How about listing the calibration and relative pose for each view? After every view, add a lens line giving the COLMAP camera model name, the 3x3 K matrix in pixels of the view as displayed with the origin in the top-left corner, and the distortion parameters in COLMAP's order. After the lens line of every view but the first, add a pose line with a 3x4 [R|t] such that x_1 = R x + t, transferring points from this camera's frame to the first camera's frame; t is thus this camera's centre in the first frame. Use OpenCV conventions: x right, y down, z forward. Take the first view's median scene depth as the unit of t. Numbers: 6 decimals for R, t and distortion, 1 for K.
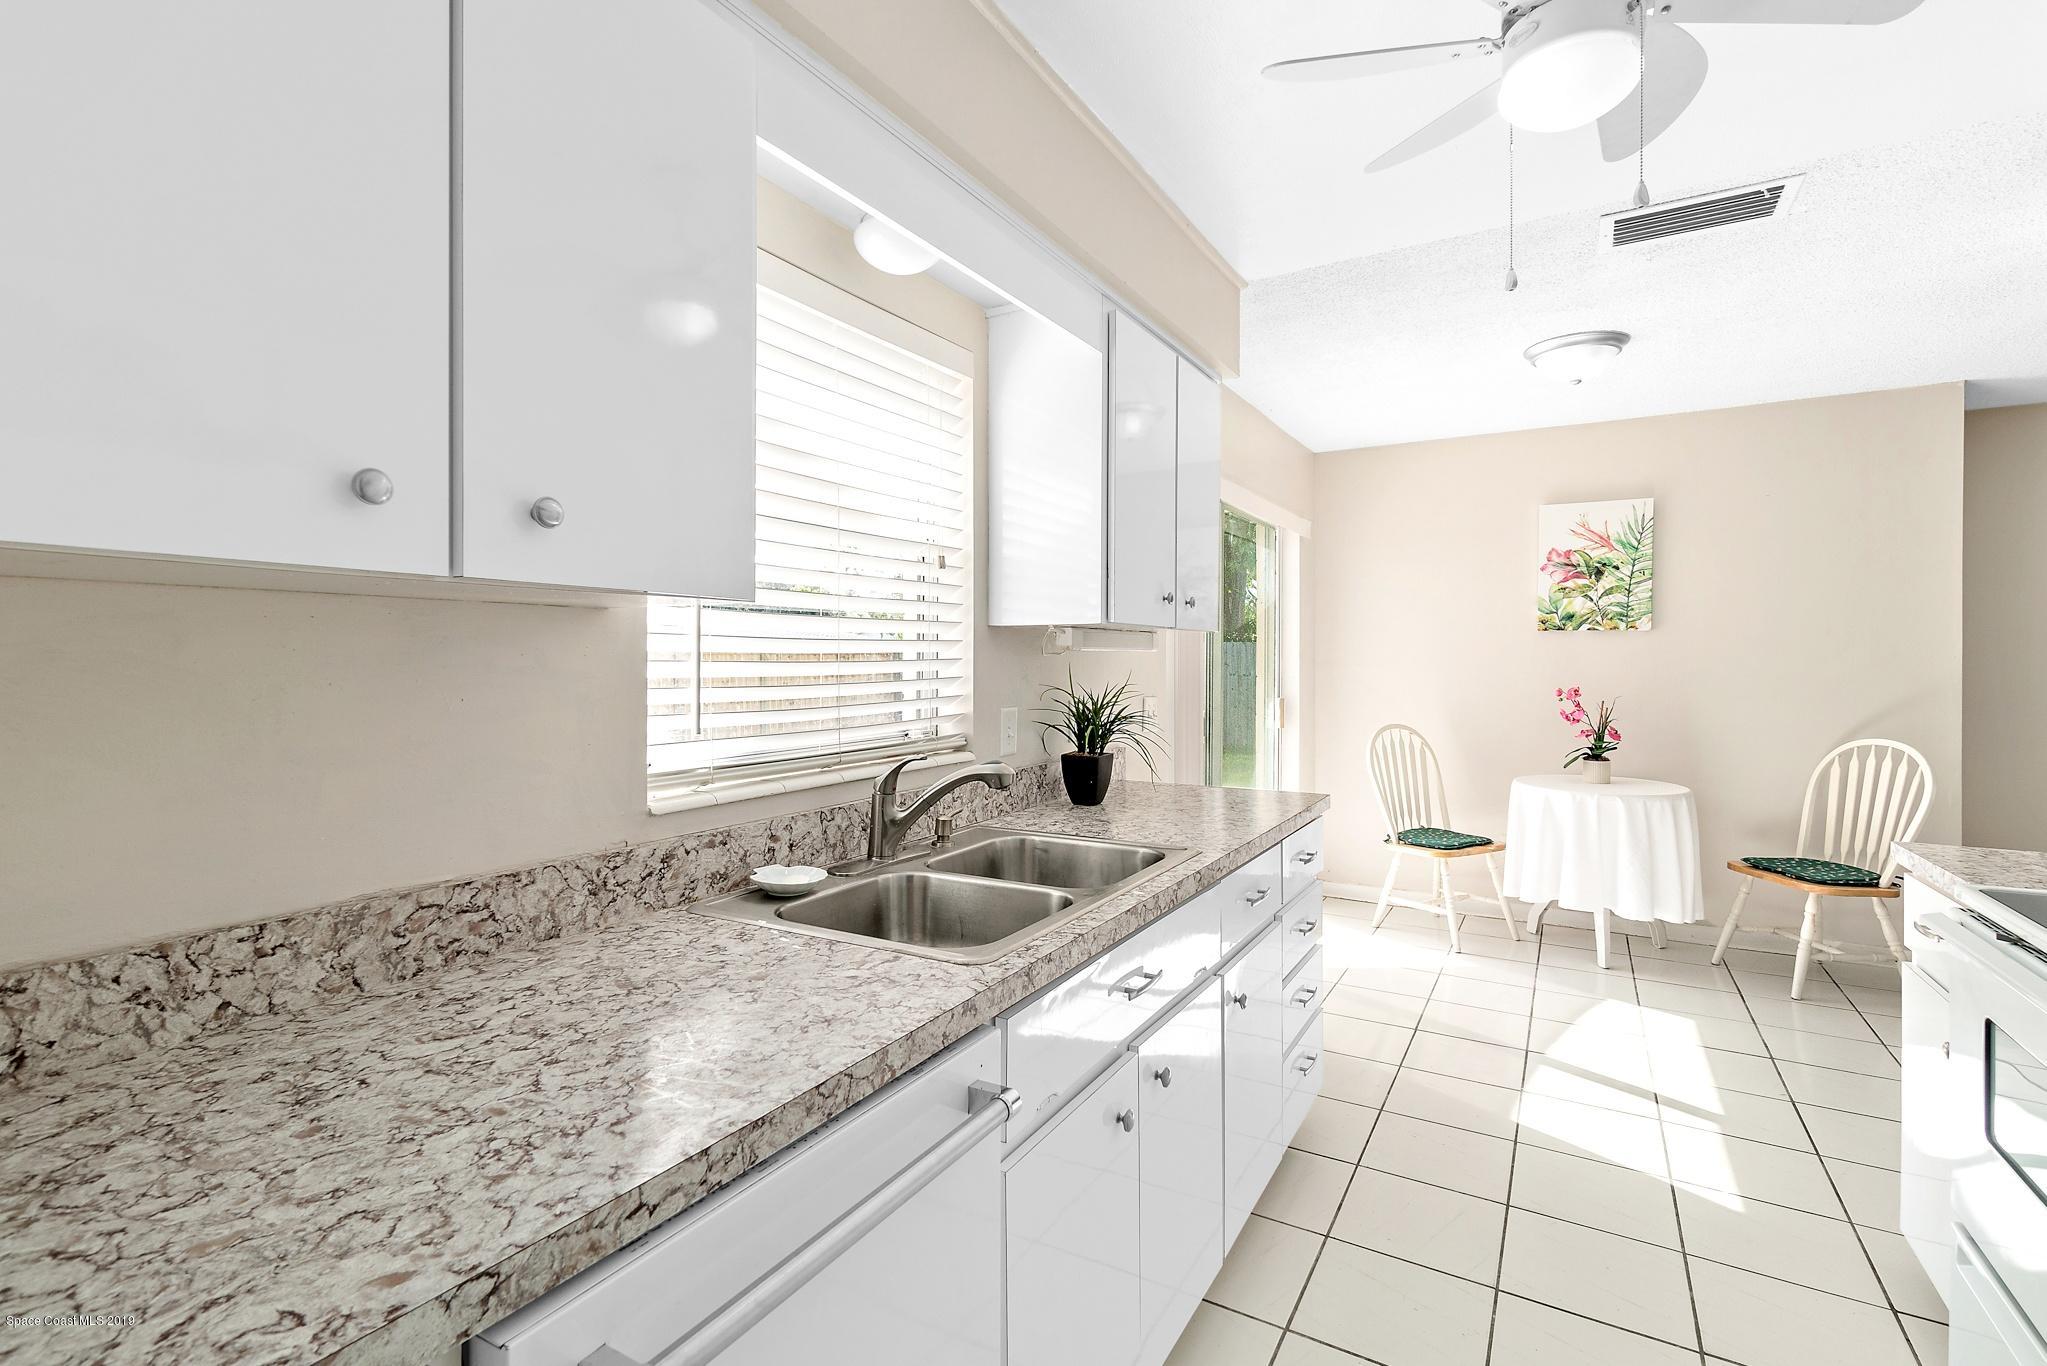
lens RADIAL K [[920.9, 0, 1022.5], [0, 920.9, 653.8], [0, 0, 1]] dist [-0.001009, -0.000047]
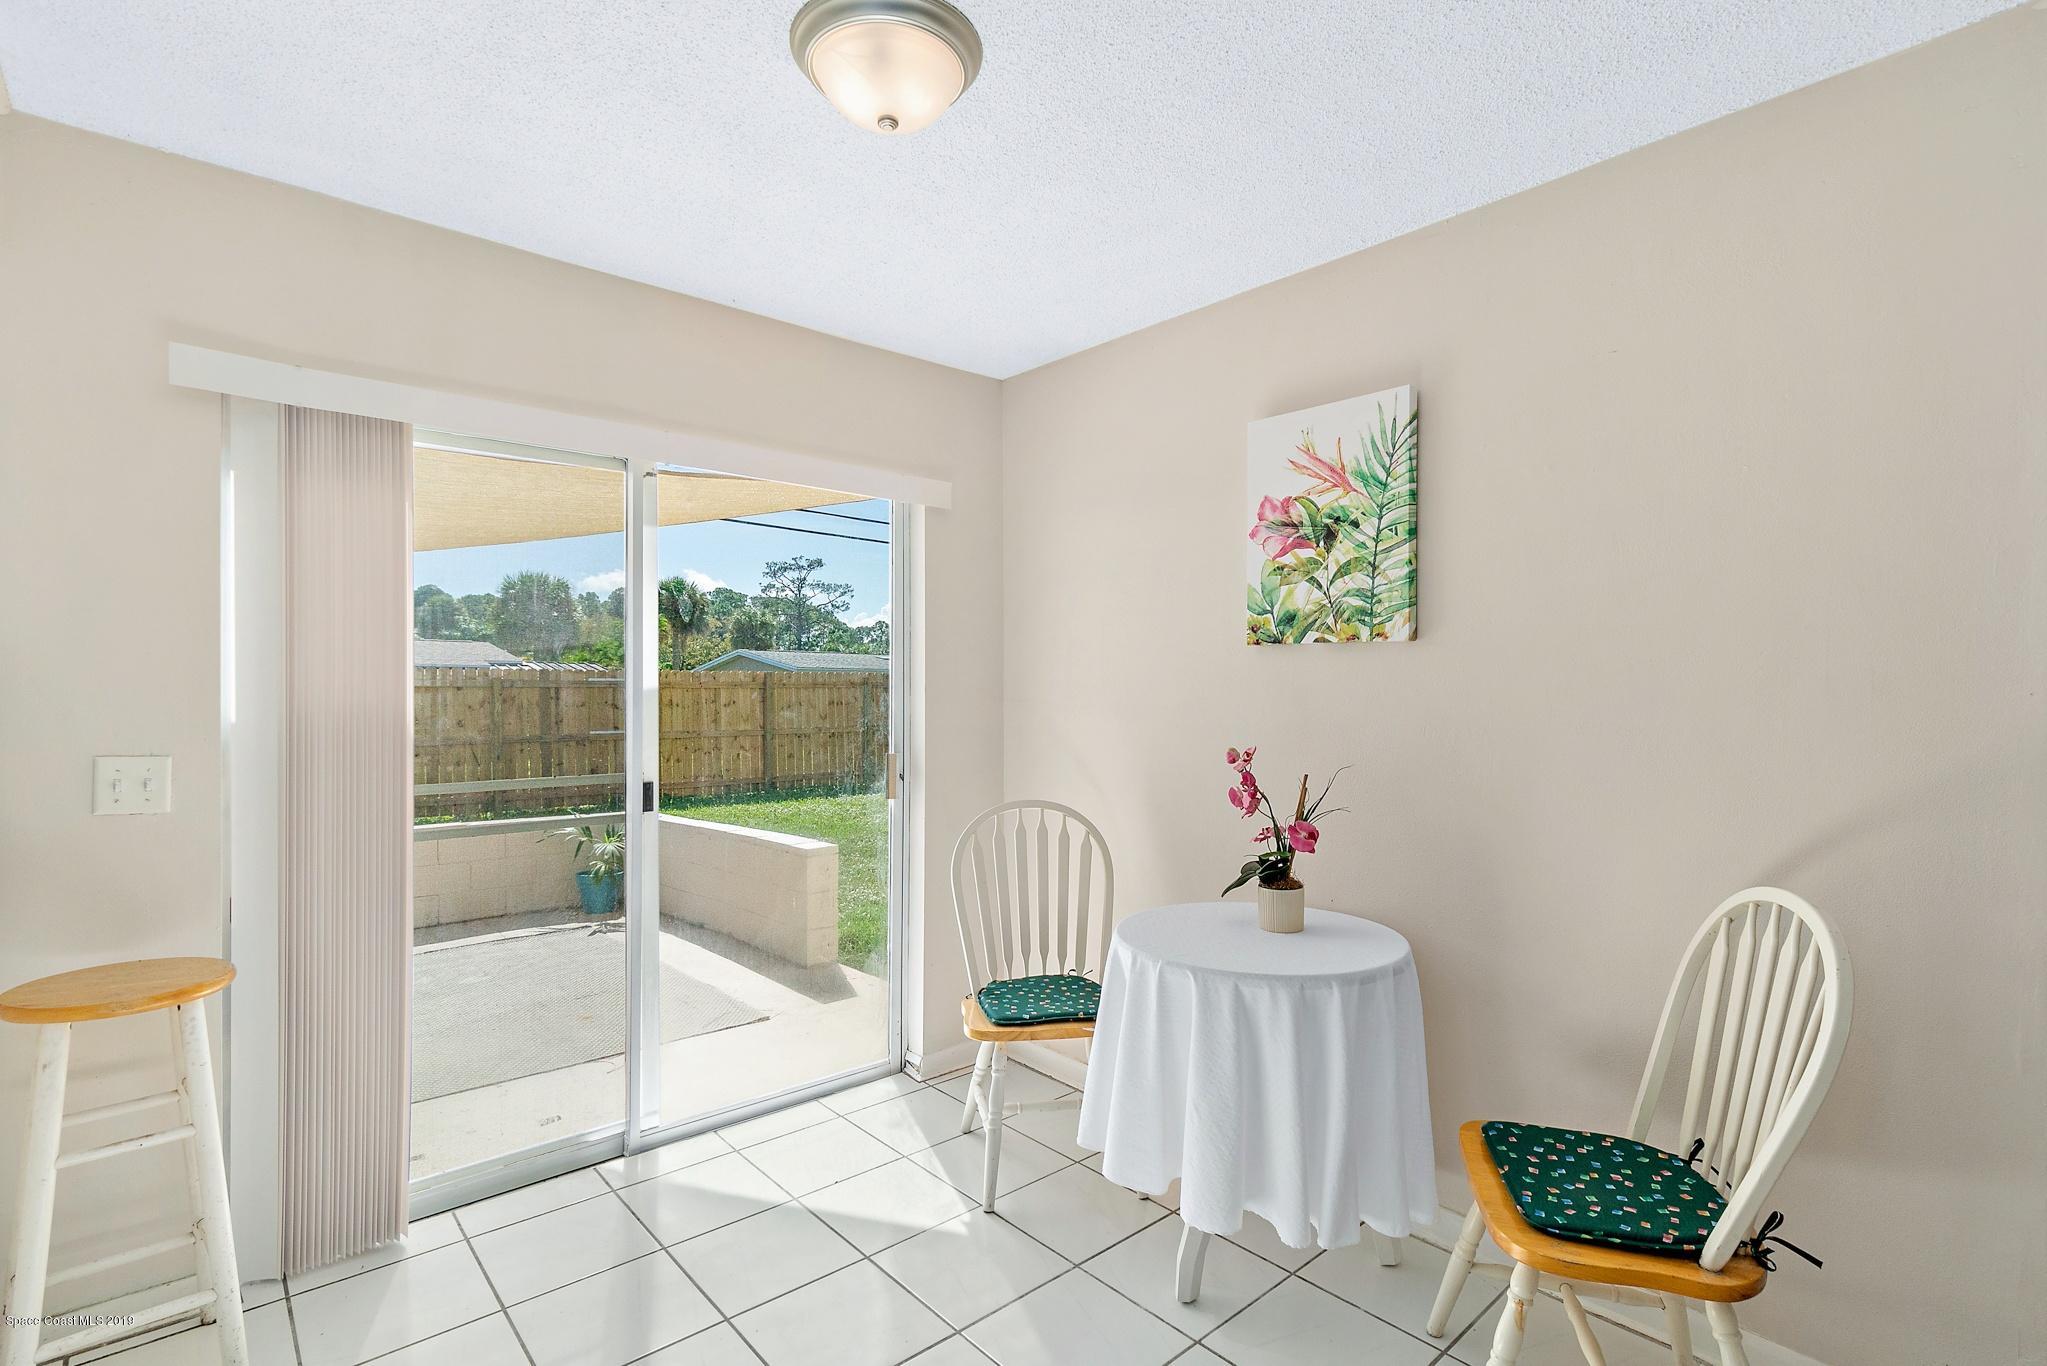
lens RADIAL K [[961.6, 0, 1023.5], [0, 961.6, 683.0], [0, 0, 1]] dist [-0.001371, -0.000981]
pose [[0.954543, -0.001133, -0.298073, 0.620979], [0.000637, 0.999998, -0.001761, -0.000717], [0.298074, 0.001491, 0.954542, 0.407997]]
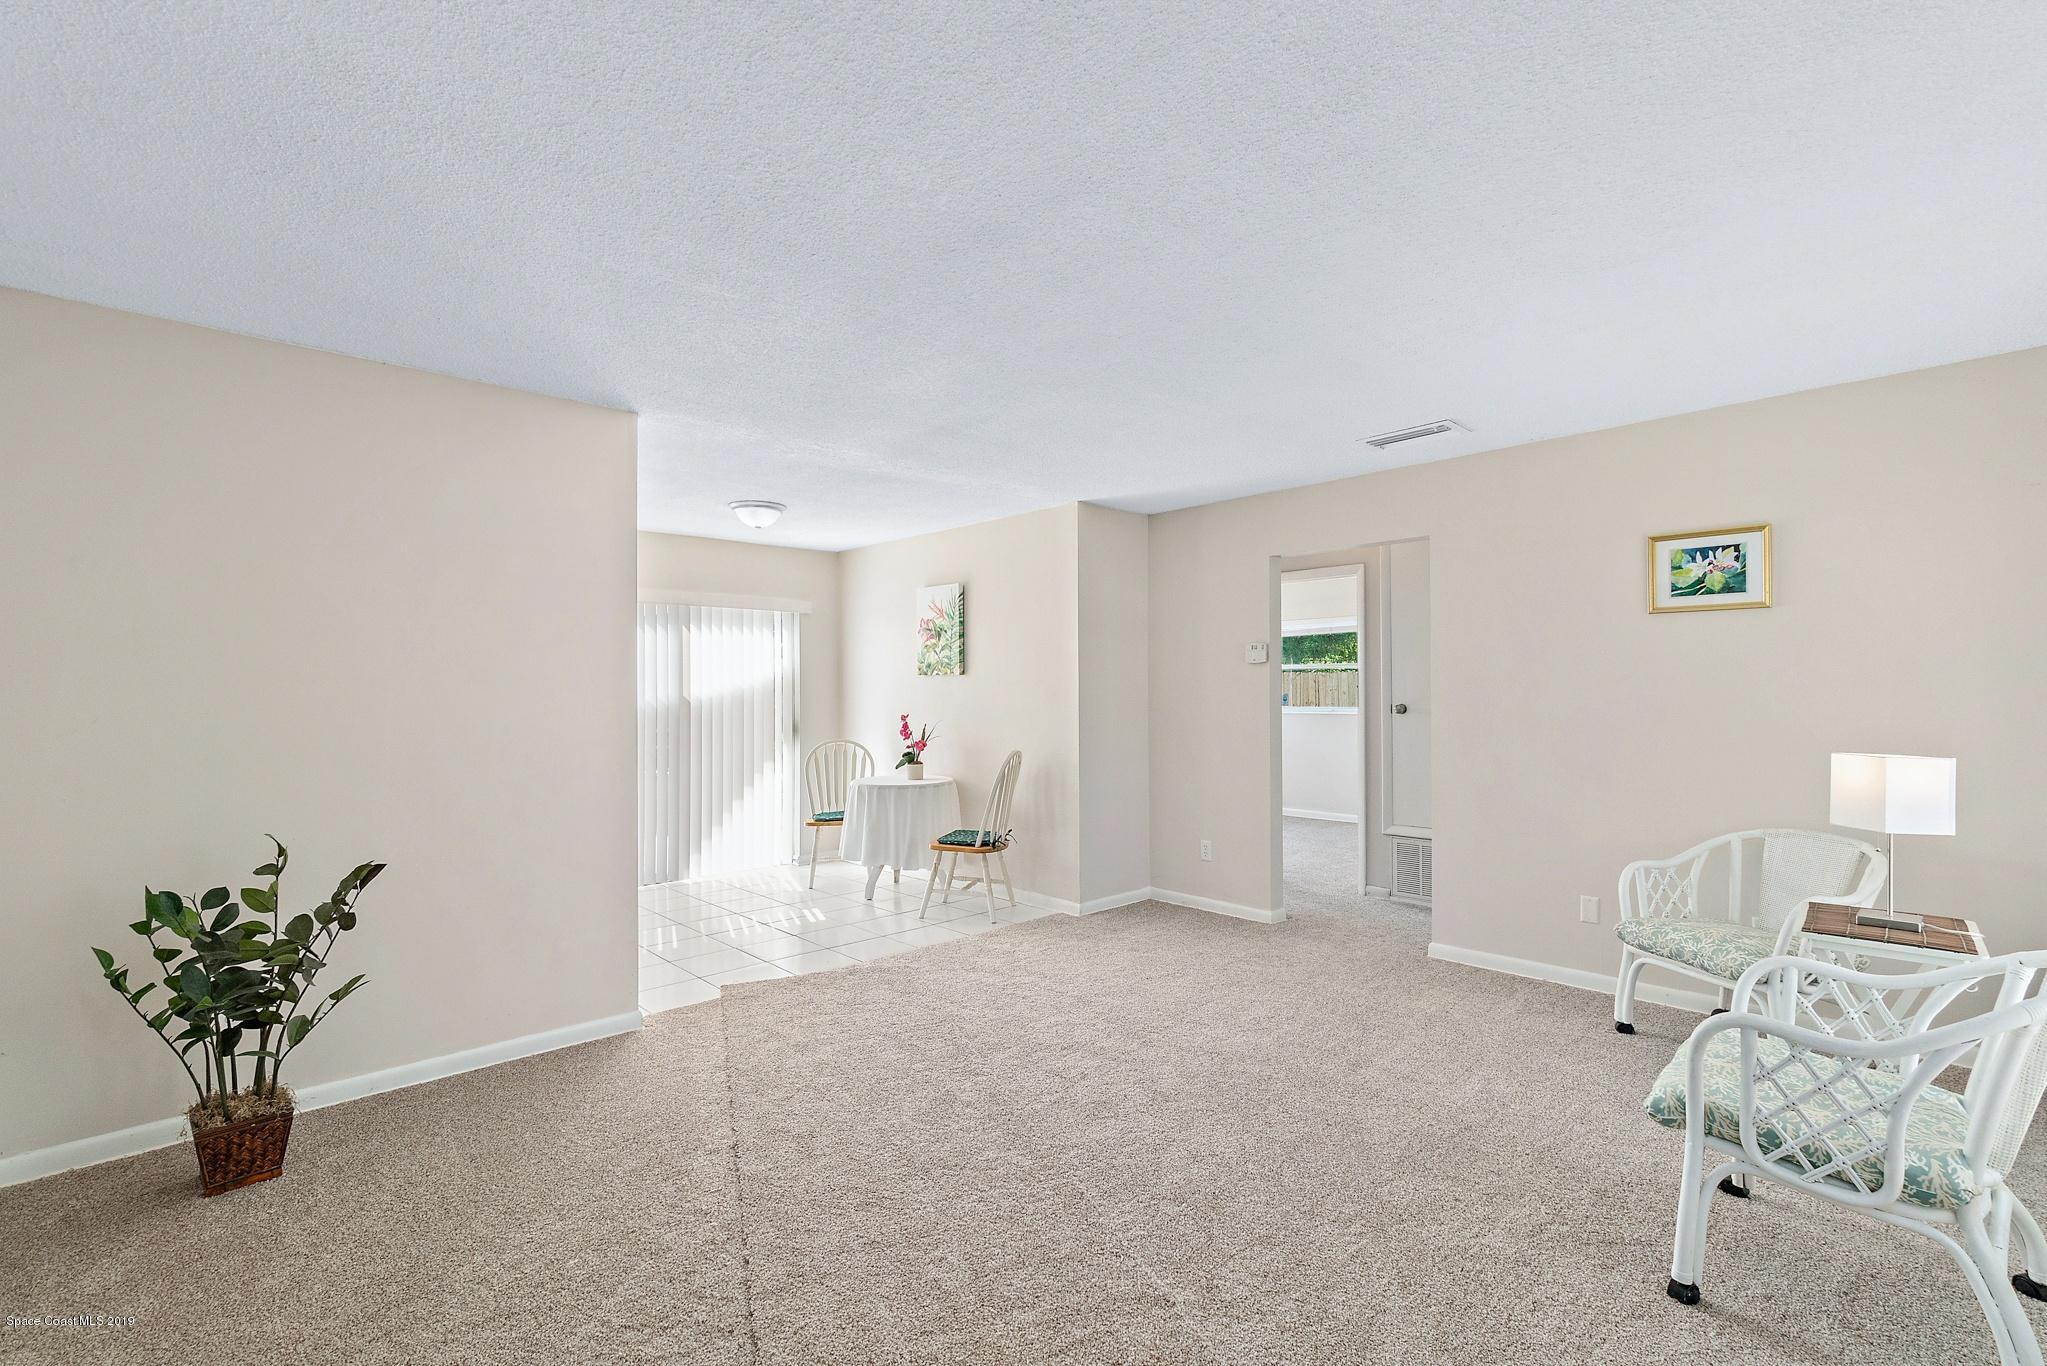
lens RADIAL K [[929.6, 0, 1022.5], [0, 929.6, 674.8], [0, 0, 1]] dist [-0.000307, -0.004798]
pose [[0.961826, -0.009080, -0.273512, 1.146378], [0.005649, 0.999895, -0.013330, -0.005391], [0.273605, 0.011276, 0.961776, -0.363676]]
